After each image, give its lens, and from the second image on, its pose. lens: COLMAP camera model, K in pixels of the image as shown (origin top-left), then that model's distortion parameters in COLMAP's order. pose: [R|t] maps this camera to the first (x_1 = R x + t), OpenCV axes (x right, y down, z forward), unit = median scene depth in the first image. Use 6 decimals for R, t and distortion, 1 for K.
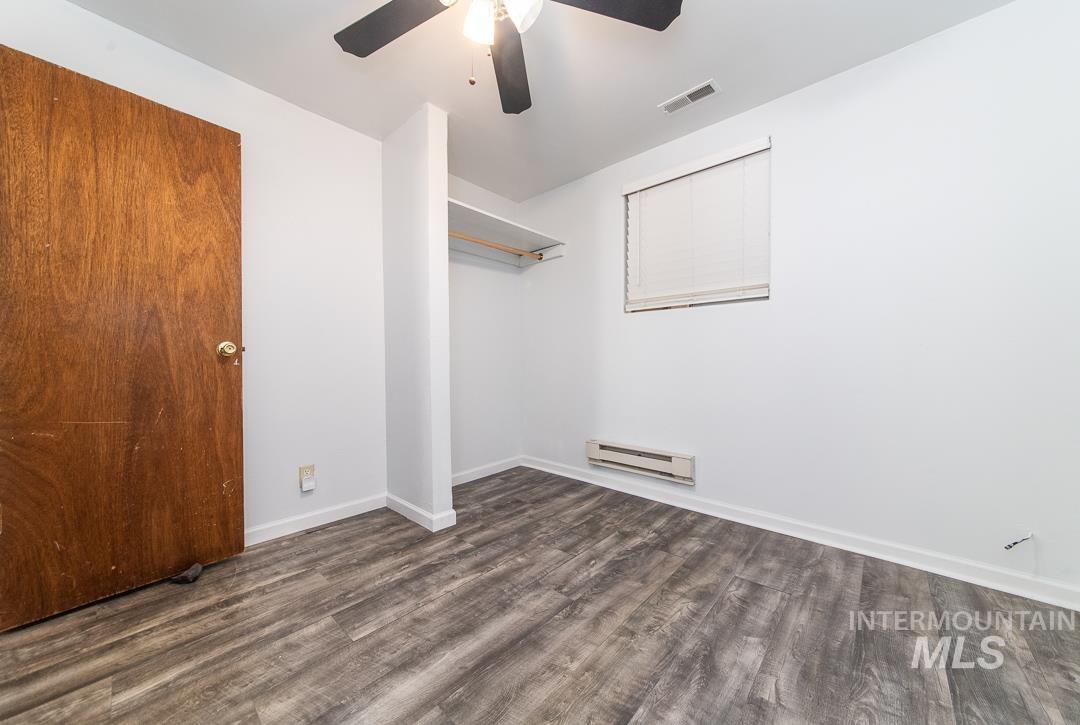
lens RADIAL K [[382.9, 0, 538.5], [0, 382.9, 359.9], [0, 0, 1]] dist [0.012218, 0.000315]
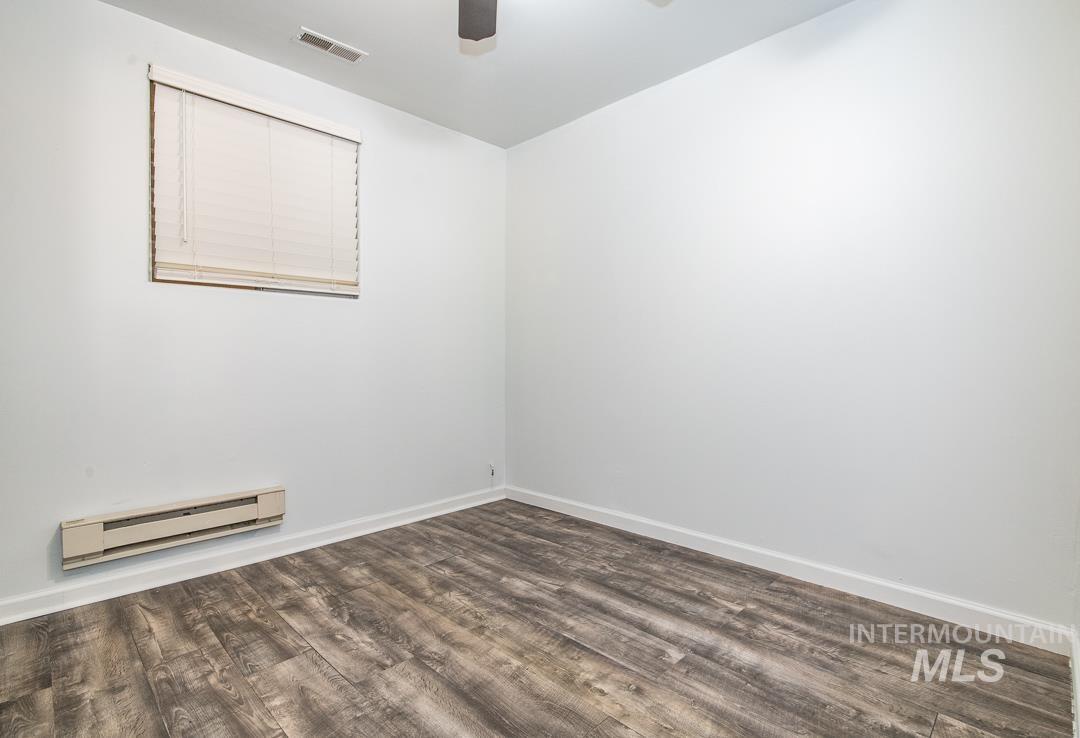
lens RADIAL K [[522.8, 0, 538.9], [0, 522.8, 367.1], [0, 0, 1]] dist [-0.000072, 0.000875]
pose [[0.054967, -0.008304, 0.998454, -0.793476], [0.006477, 0.999947, 0.007960, 0.008483], [-0.998467, 0.006029, 0.055018, 0.543173]]
